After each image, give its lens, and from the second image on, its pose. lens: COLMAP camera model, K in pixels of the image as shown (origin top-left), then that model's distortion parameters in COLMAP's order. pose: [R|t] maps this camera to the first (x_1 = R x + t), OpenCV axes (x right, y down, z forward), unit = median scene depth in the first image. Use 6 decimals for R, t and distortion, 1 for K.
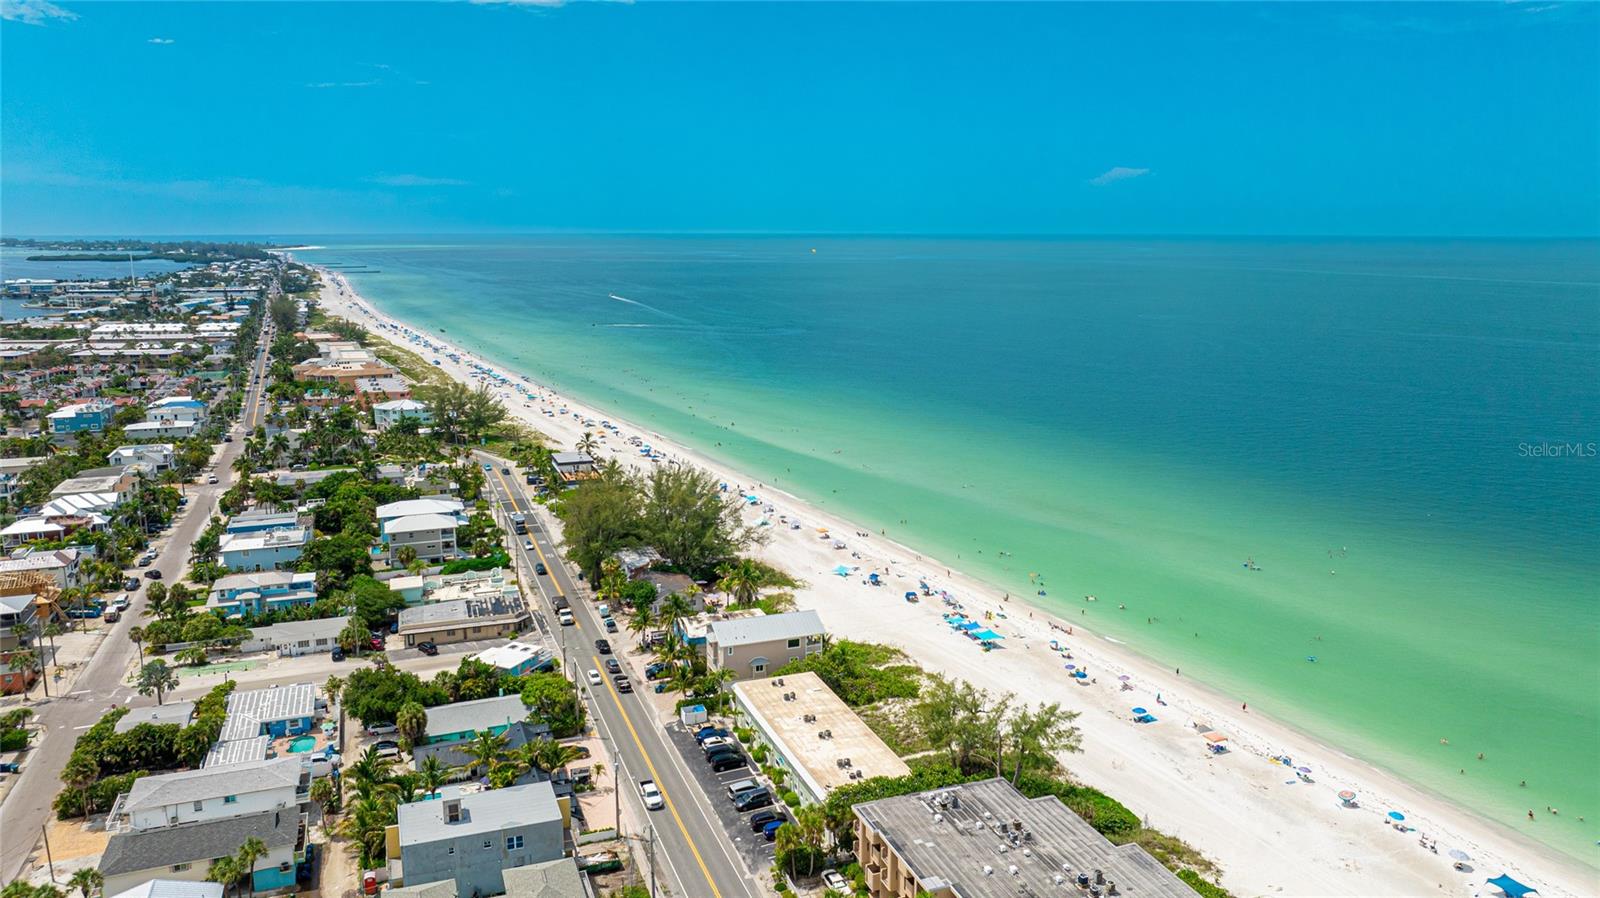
lens RADIAL K [[1119.9, 0, 800.0], [0, 1119.9, 449.0], [0, 0, 1]] dist [-0.008773, 0.002401]
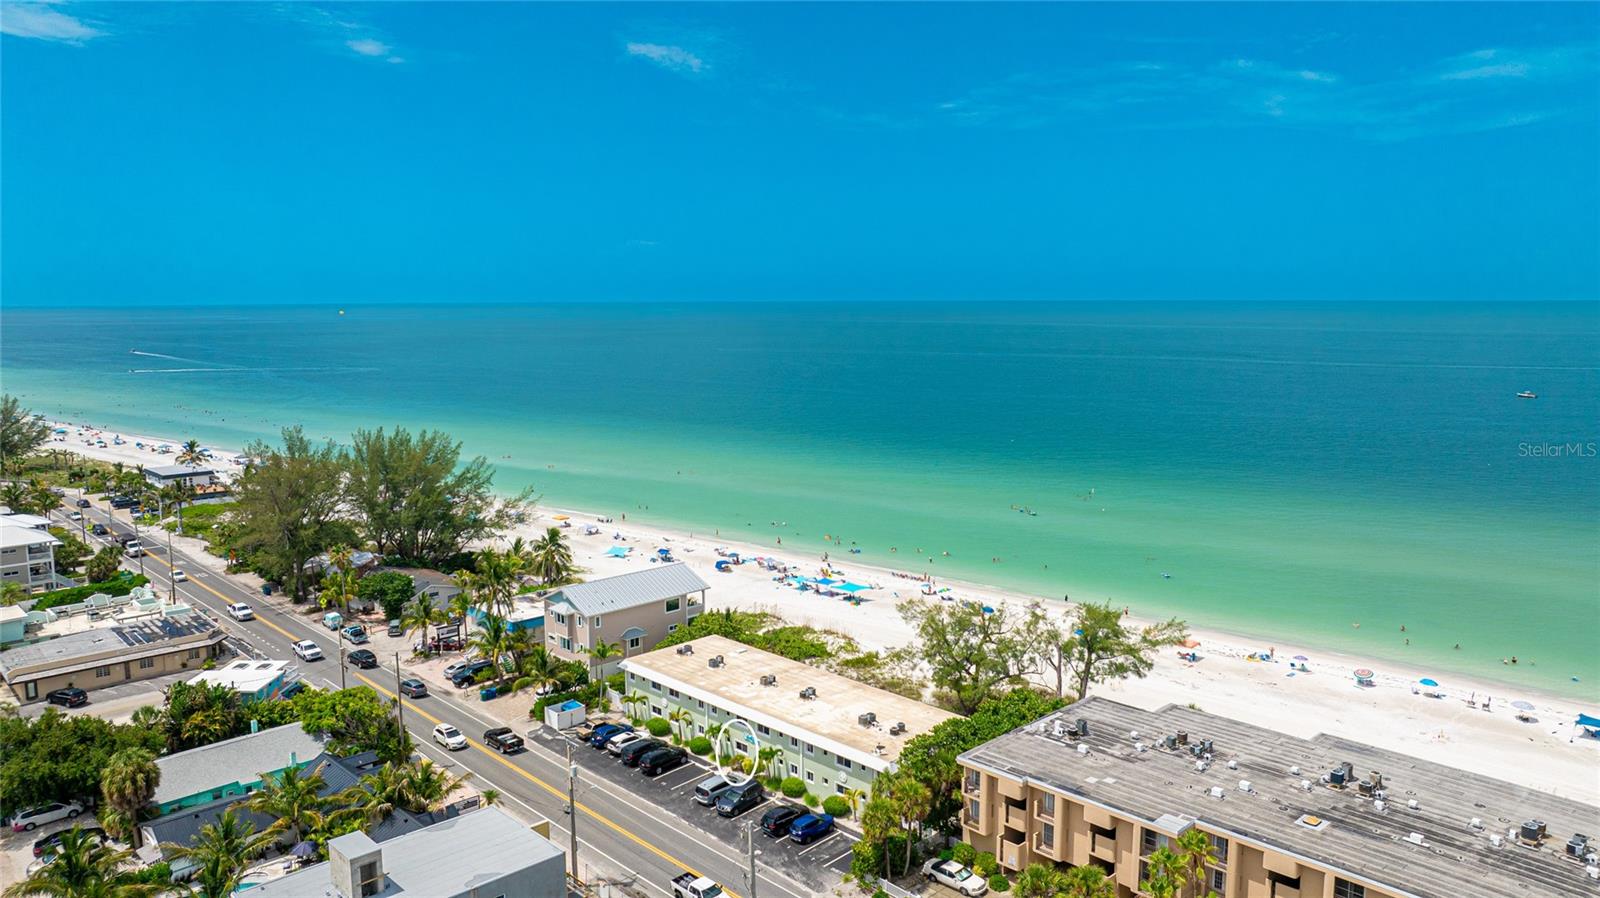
lens RADIAL K [[1119.9, 0, 800.0], [0, 1119.9, 449.0], [0, 0, 1]] dist [-0.008773, 0.002401]
pose [[0.918781, -0.059914, 0.390195, -0.214325], [0.081282, 0.995949, -0.038465, 0.108161], [-0.386310, 0.067057, 0.919928, 0.285398]]
